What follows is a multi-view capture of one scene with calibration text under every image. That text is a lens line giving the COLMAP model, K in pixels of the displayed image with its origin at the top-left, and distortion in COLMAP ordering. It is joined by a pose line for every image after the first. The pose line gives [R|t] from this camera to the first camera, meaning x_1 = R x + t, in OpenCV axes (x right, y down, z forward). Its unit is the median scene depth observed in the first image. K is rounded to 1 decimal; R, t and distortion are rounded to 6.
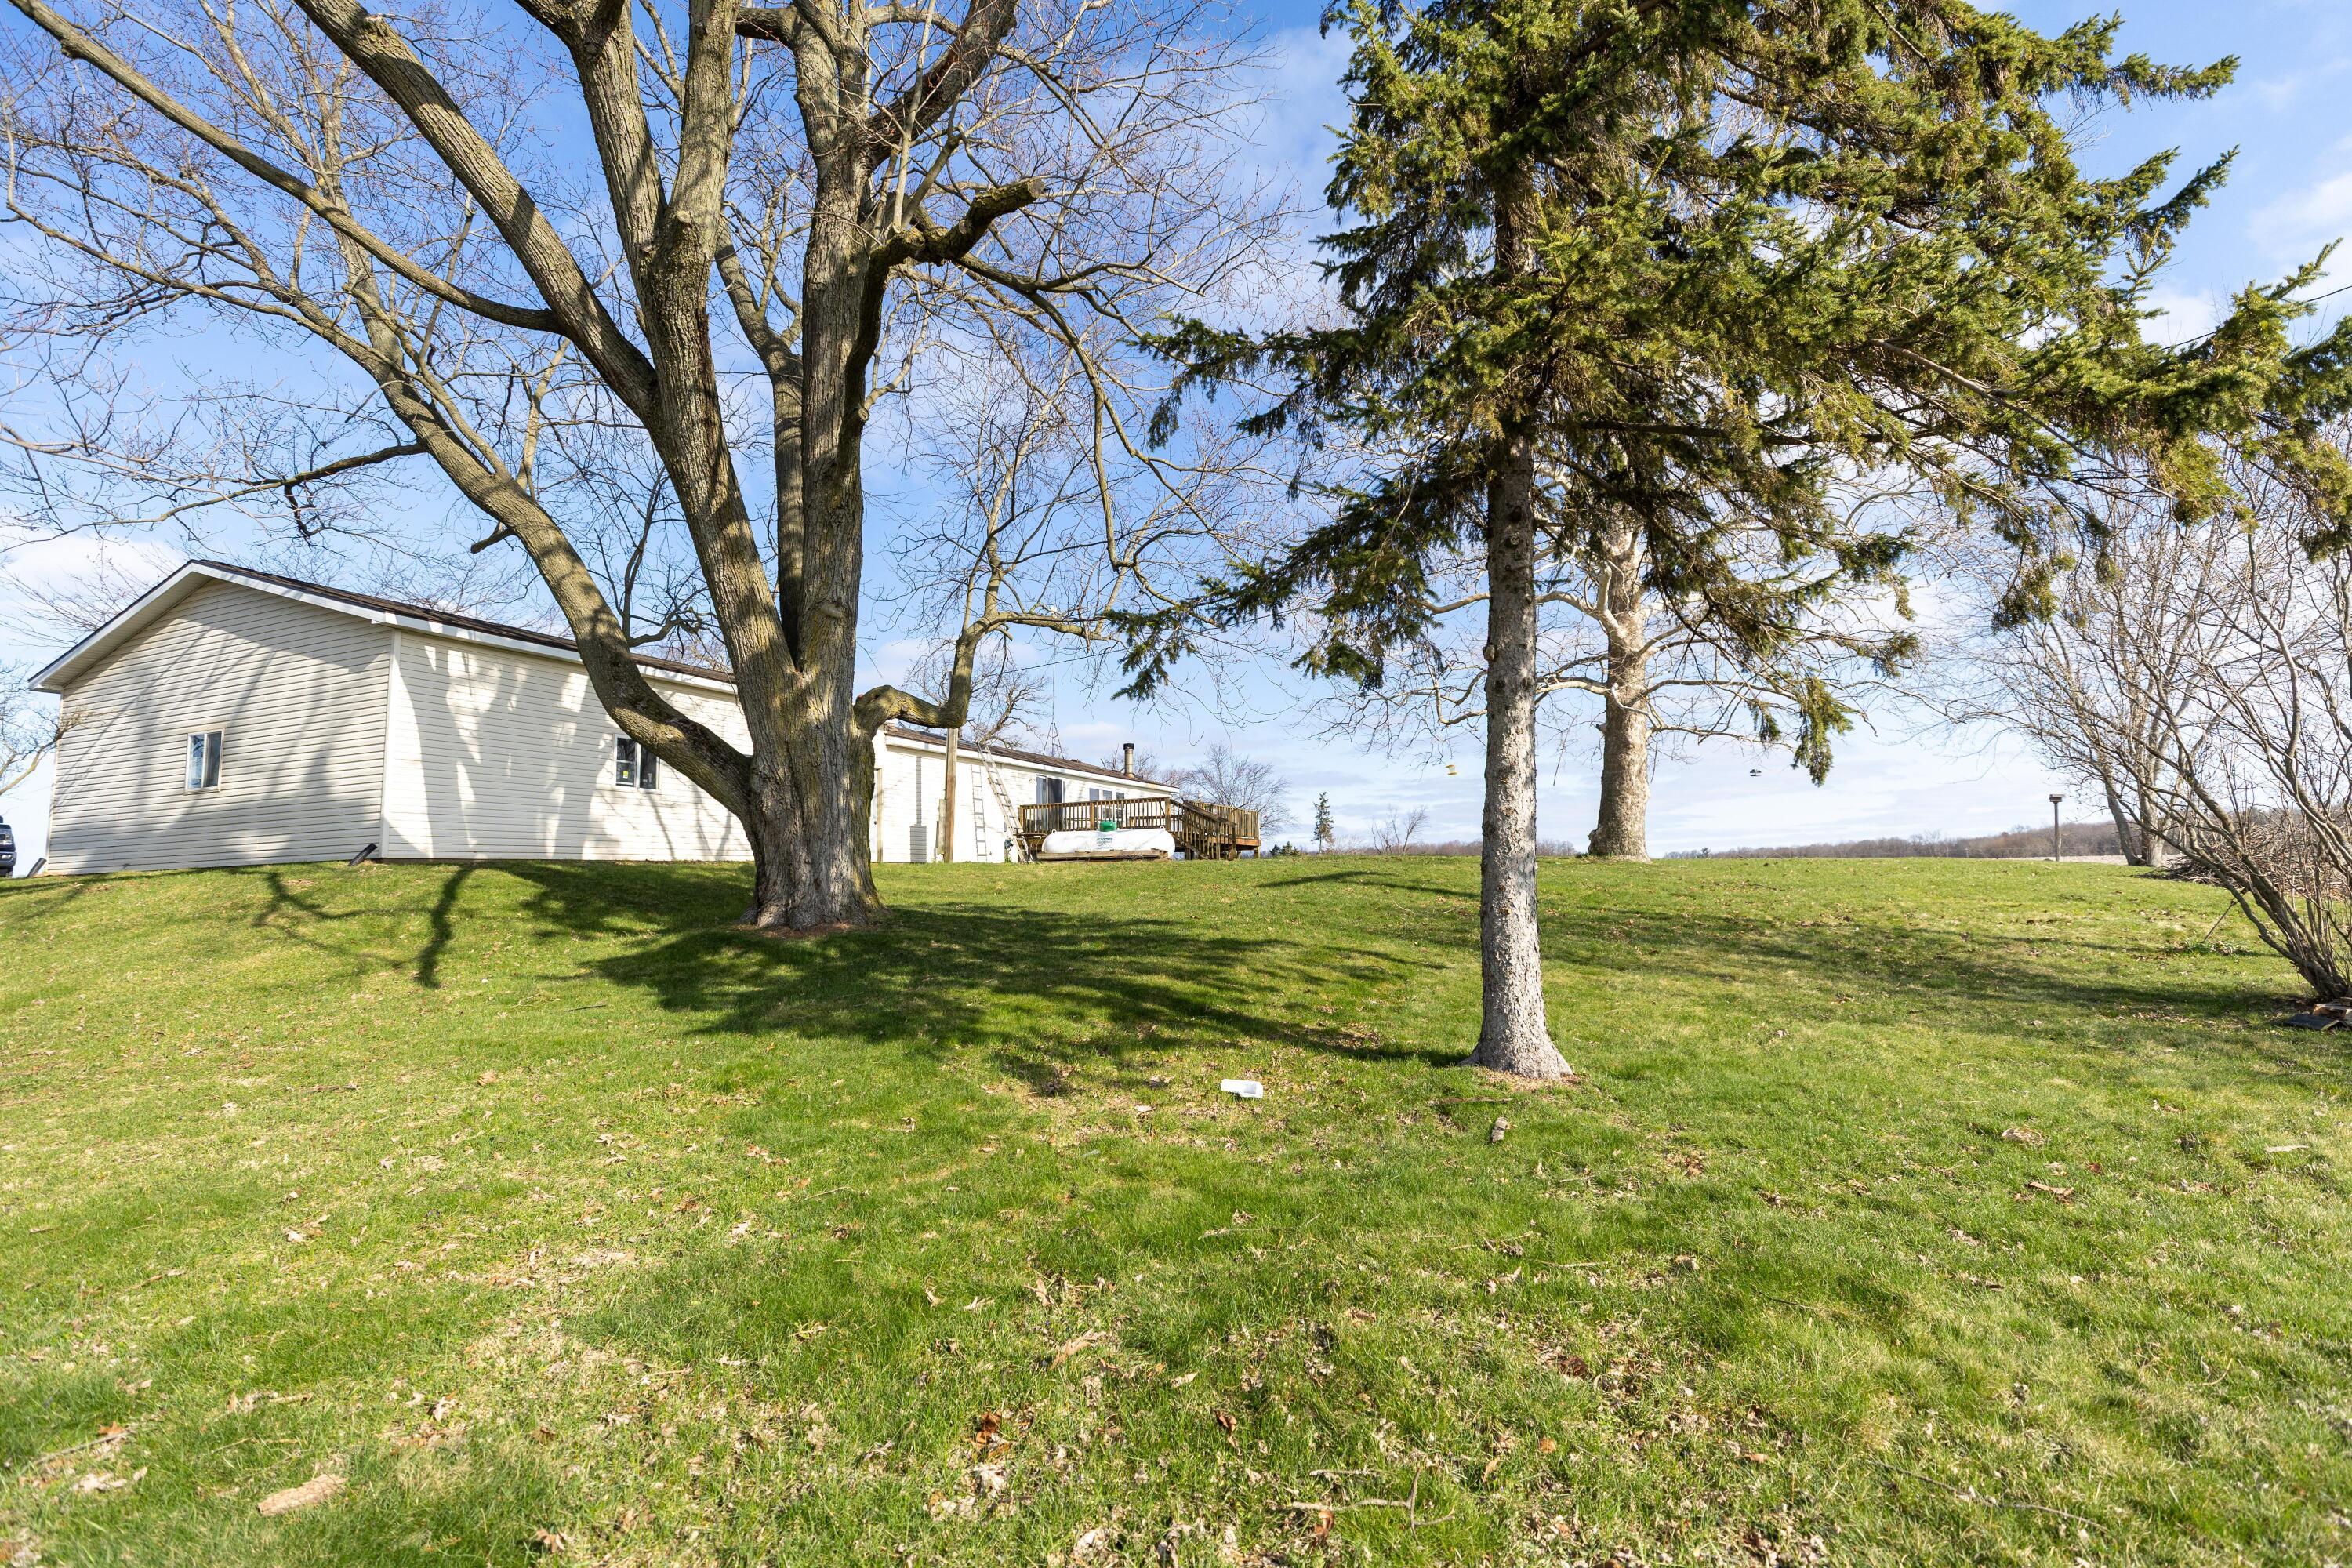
lens RADIAL K [[1040.7, 0, 1177.2], [0, 1040.7, 788.4], [0, 0, 1]] dist [0.004393, -0.000626]
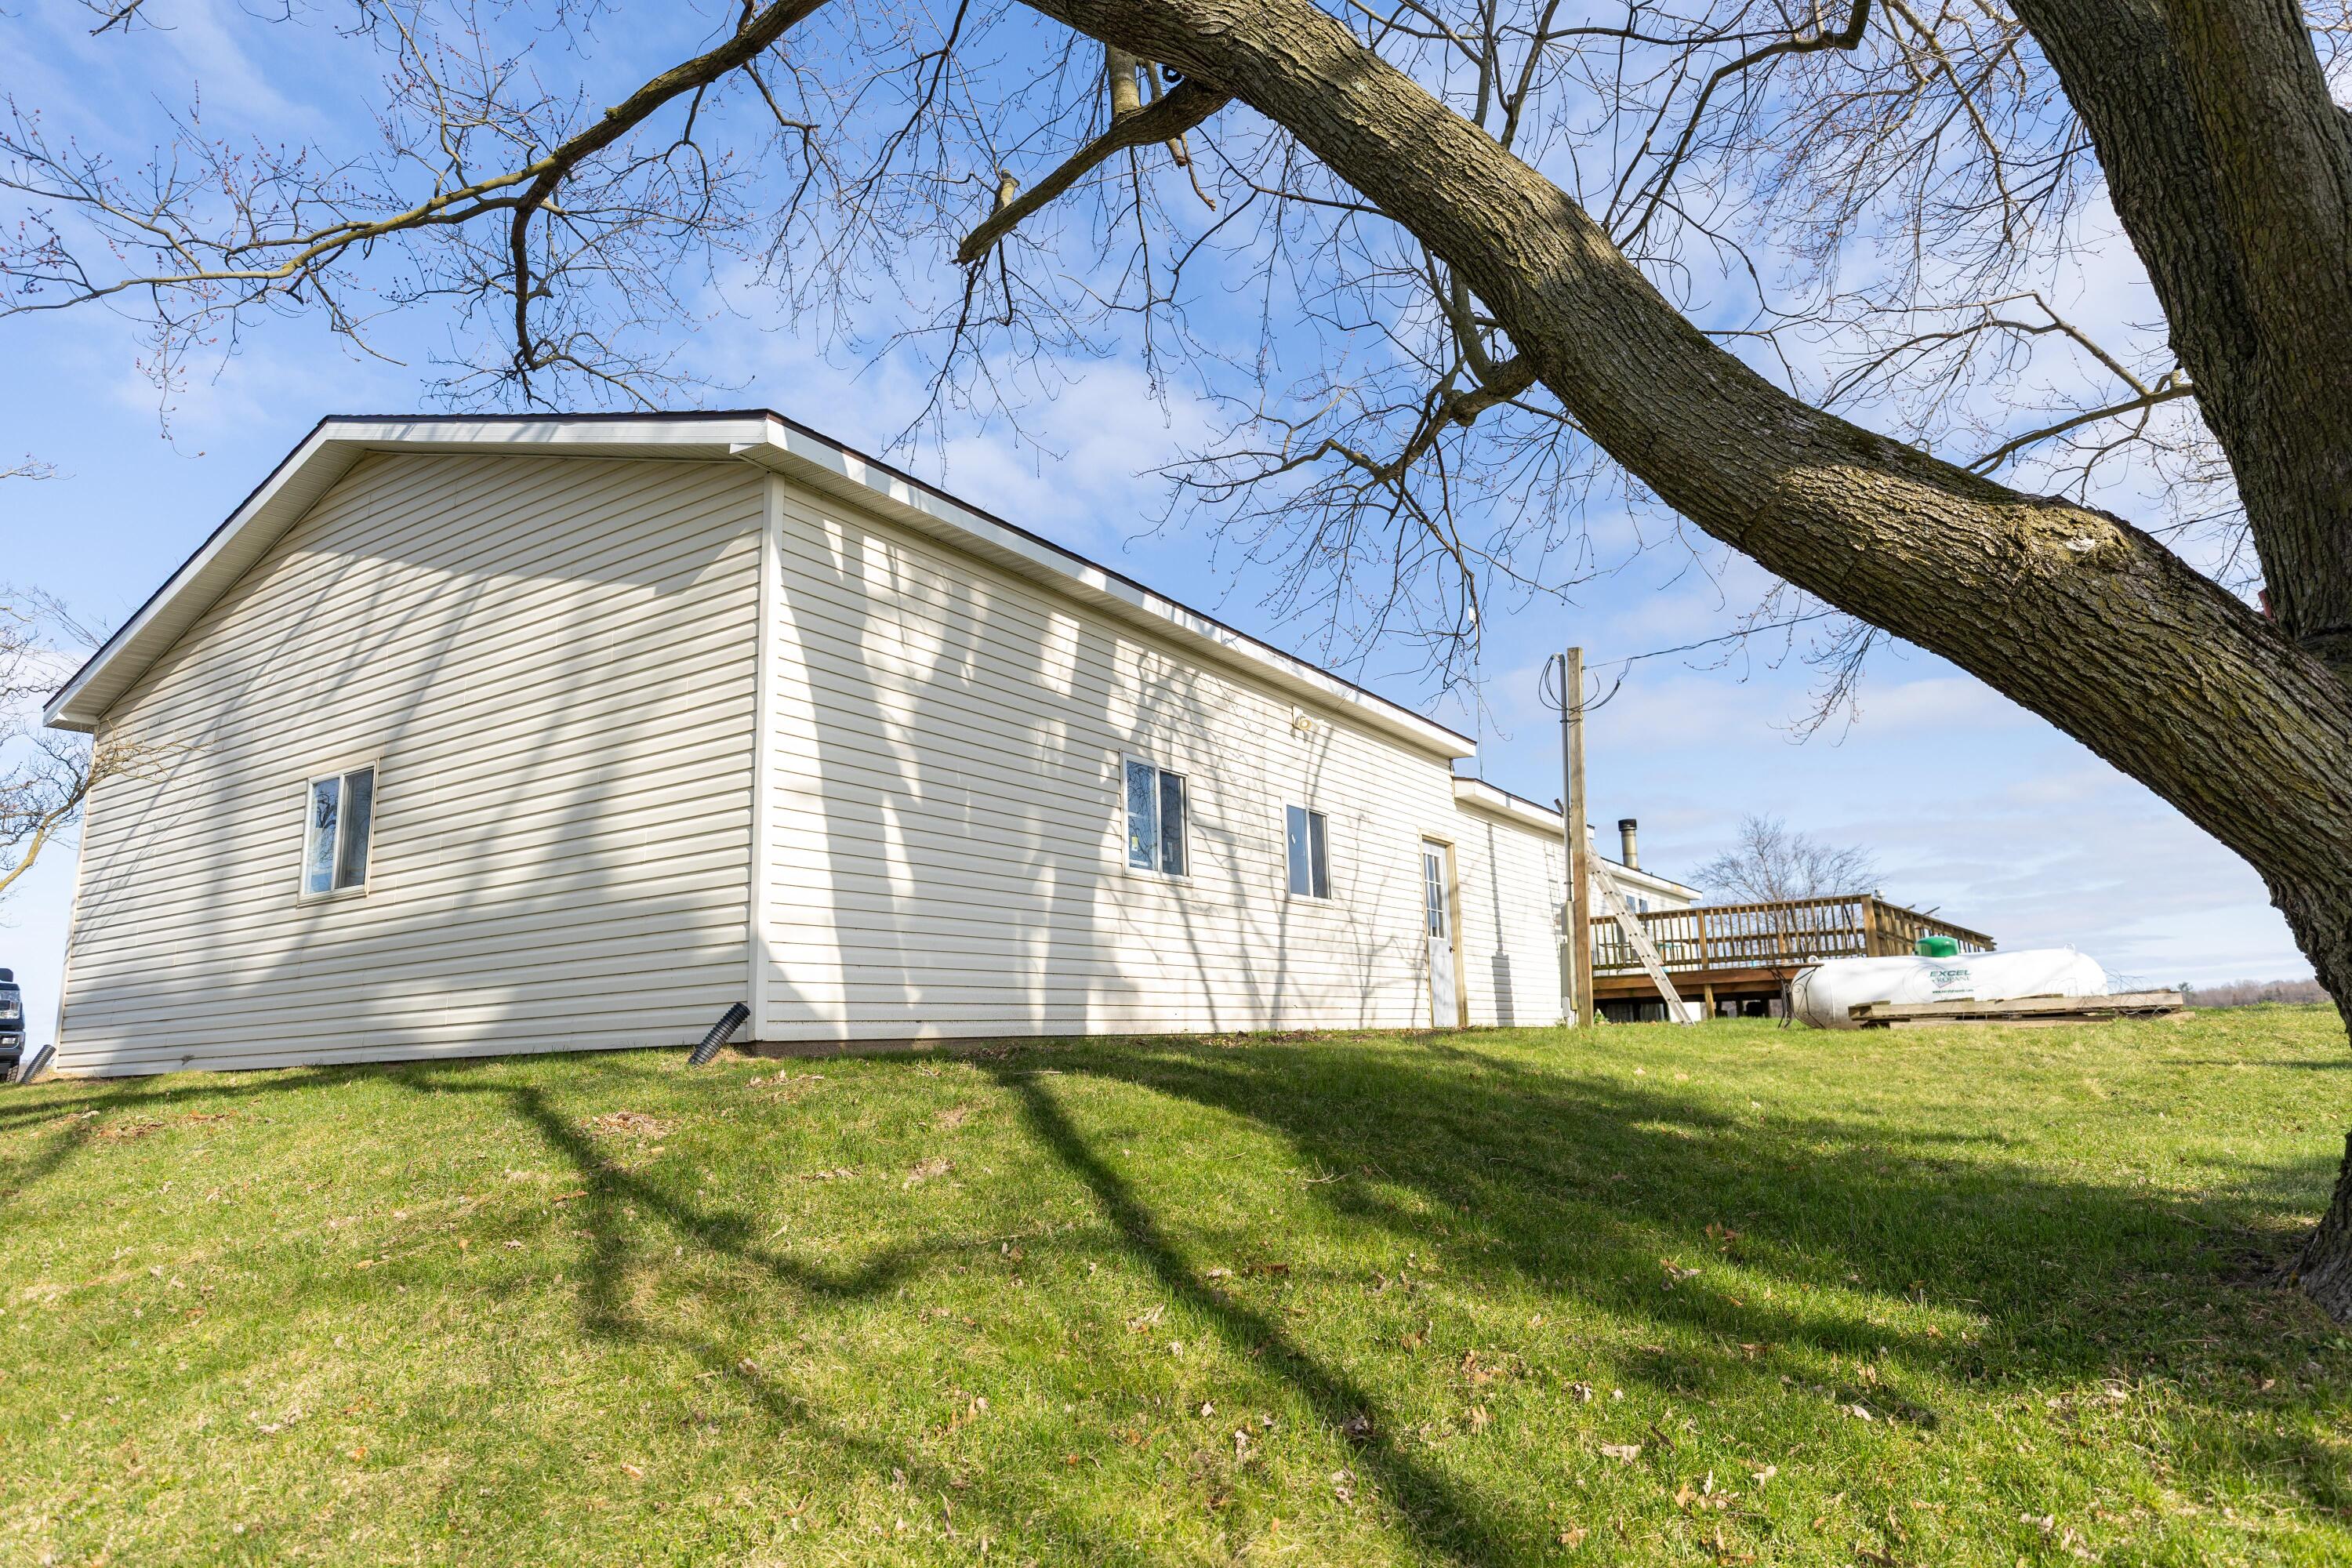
lens RADIAL K [[1413.9, 0, 1176.4], [0, 1413.9, 783.6], [0, 0, 1]] dist [0.005088, 0.003244]
pose [[0.982145, -0.045630, -0.182507, -0.446349], [0.028376, 0.994971, -0.096059, 0.023560], [0.185973, 0.089165, 0.978501, 0.447065]]
